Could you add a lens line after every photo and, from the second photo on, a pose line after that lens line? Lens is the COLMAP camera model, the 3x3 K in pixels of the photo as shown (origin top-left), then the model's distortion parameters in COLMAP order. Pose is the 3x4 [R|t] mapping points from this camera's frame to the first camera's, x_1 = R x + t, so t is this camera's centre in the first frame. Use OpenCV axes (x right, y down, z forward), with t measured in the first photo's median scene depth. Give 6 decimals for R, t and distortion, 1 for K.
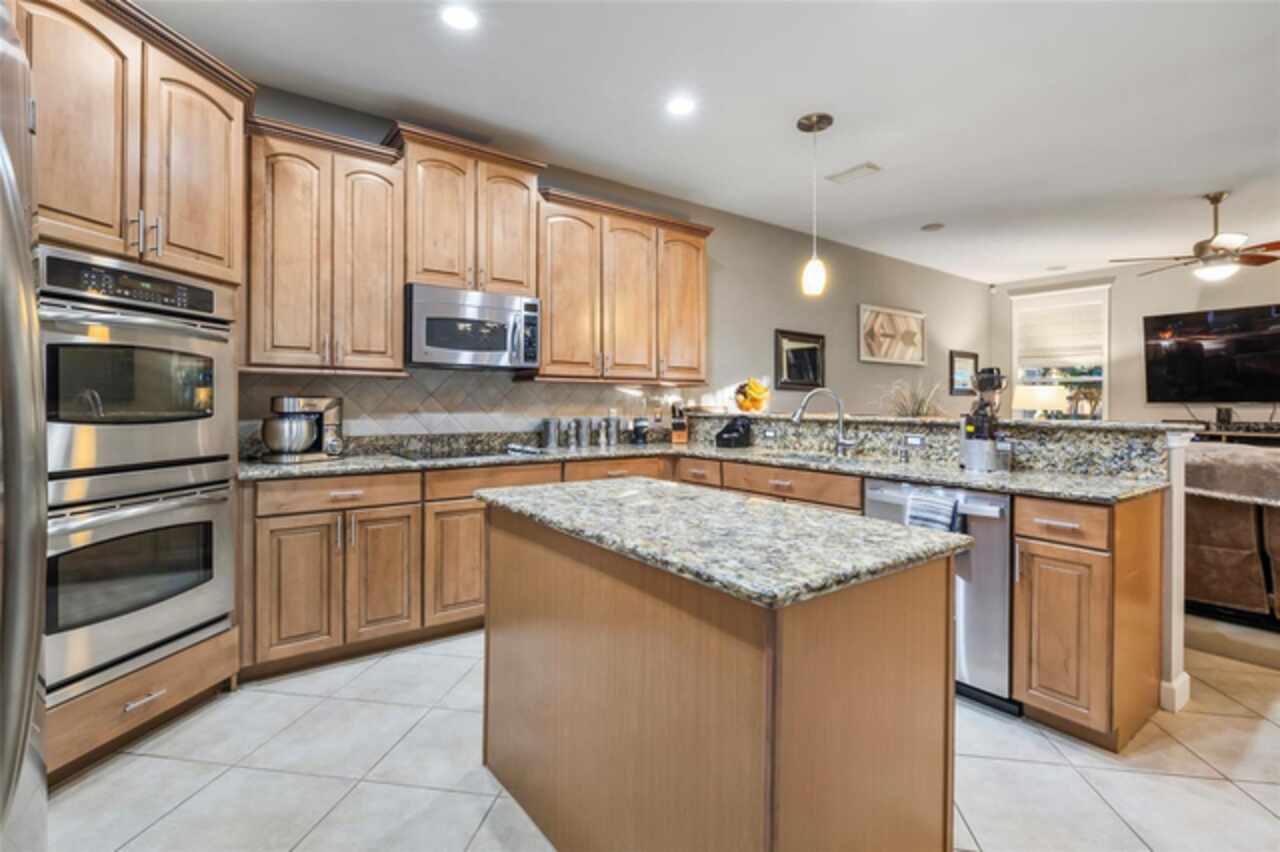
lens RADIAL K [[581.4, 0, 642.8], [0, 581.4, 410.0], [0, 0, 1]] dist [-0.002197, -0.000484]
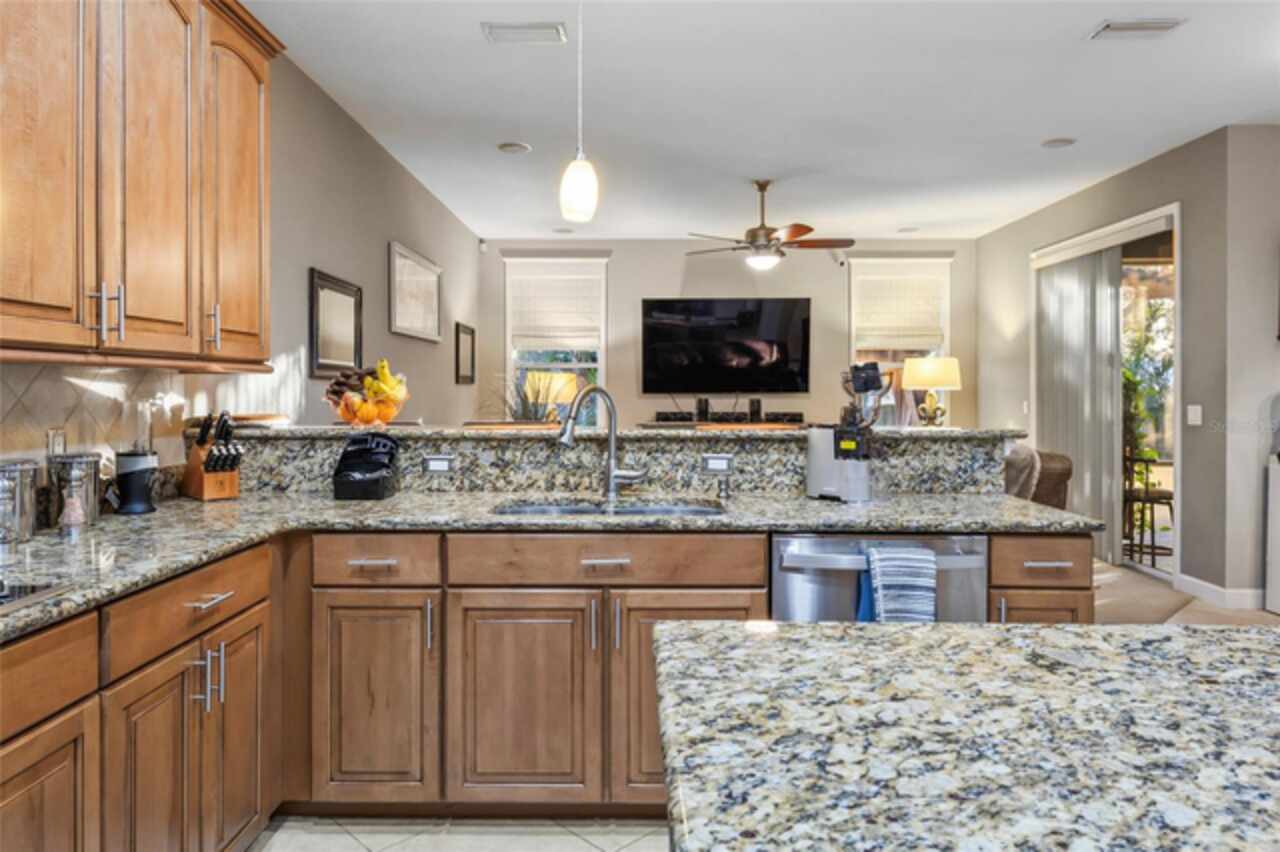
lens RADIAL K [[819.0, 0, 632.6], [0, 819.0, 382.9], [0, 0, 1]] dist [0.003333, 0.002938]
pose [[0.609004, 0.002042, 0.793164, -0.348047], [0.012018, 0.999858, -0.011802, -0.031043], [-0.793076, 0.016720, 0.608893, 0.505517]]
